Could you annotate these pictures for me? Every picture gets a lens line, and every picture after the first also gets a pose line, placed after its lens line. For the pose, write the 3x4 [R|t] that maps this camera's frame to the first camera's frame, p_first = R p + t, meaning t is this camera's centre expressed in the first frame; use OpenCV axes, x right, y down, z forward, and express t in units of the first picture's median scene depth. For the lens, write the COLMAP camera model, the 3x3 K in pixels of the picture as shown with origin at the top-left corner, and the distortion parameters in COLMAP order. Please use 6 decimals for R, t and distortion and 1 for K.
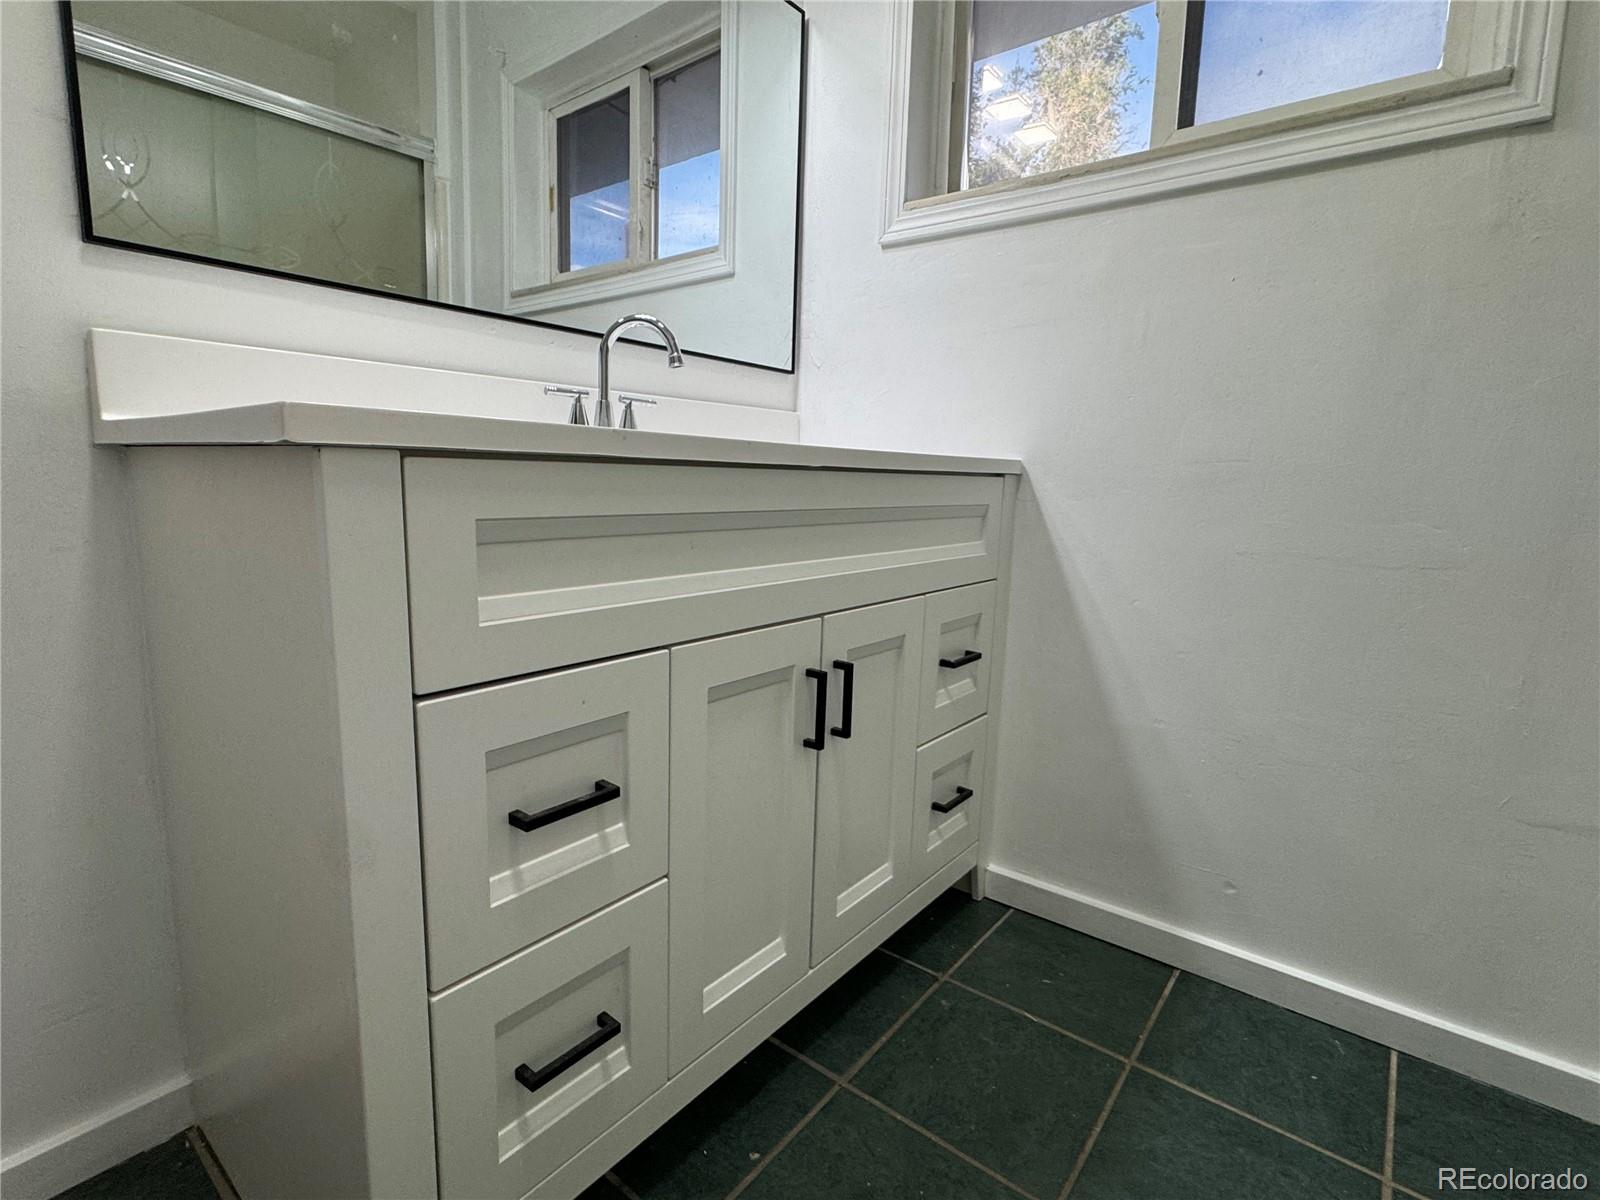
lens RADIAL K [[782.6, 0, 790.7], [0, 782.6, 587.8], [0, 0, 1]] dist [-0.000419, 0.000549]
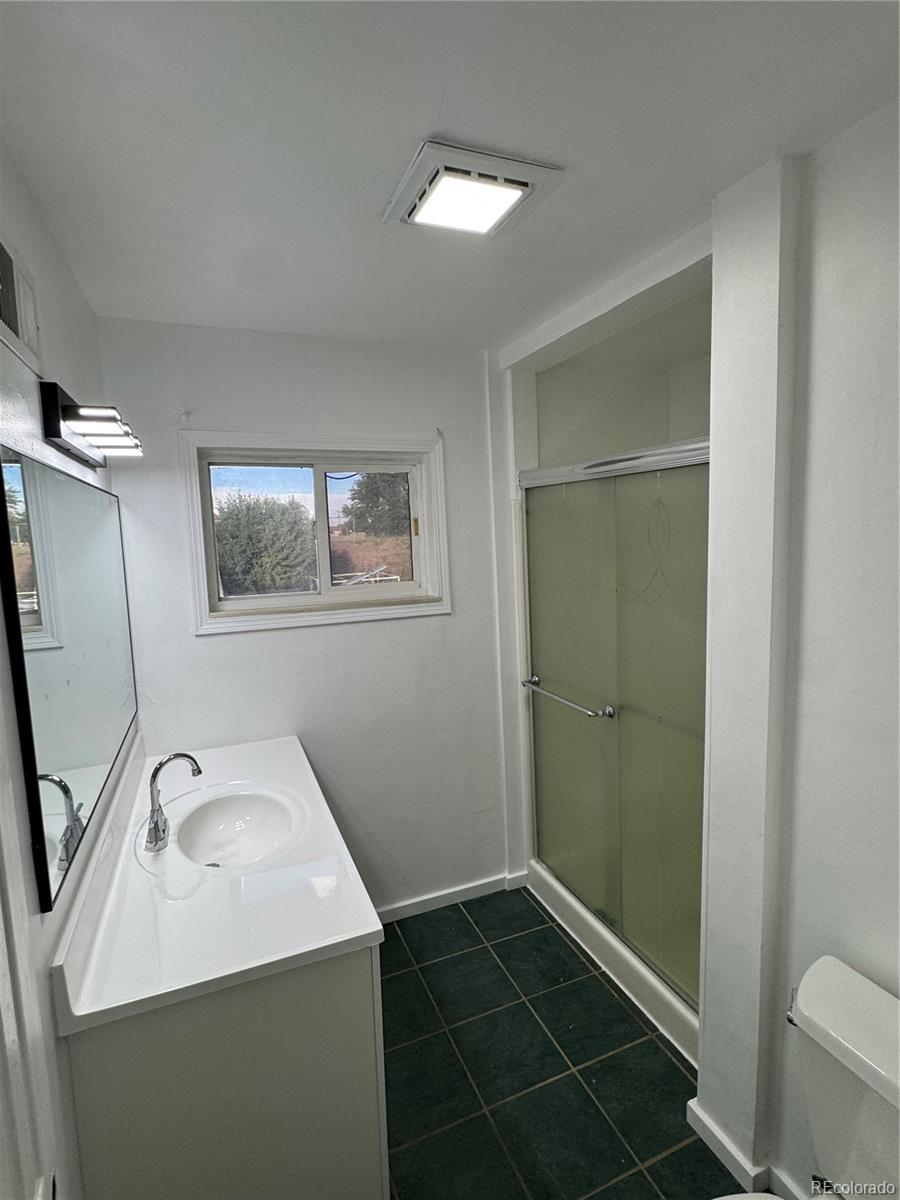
lens RADIAL K [[586.9, 0, 450.0], [0, 586.9, 600.0], [0, 0, 1]] dist [-0.000419, 0.000549]
pose [[0.465729, -0.143675, 0.873186, -1.092459], [0.166238, 0.983370, 0.073138, -0.754732], [-0.869173, 0.111094, 0.481868, -0.191183]]
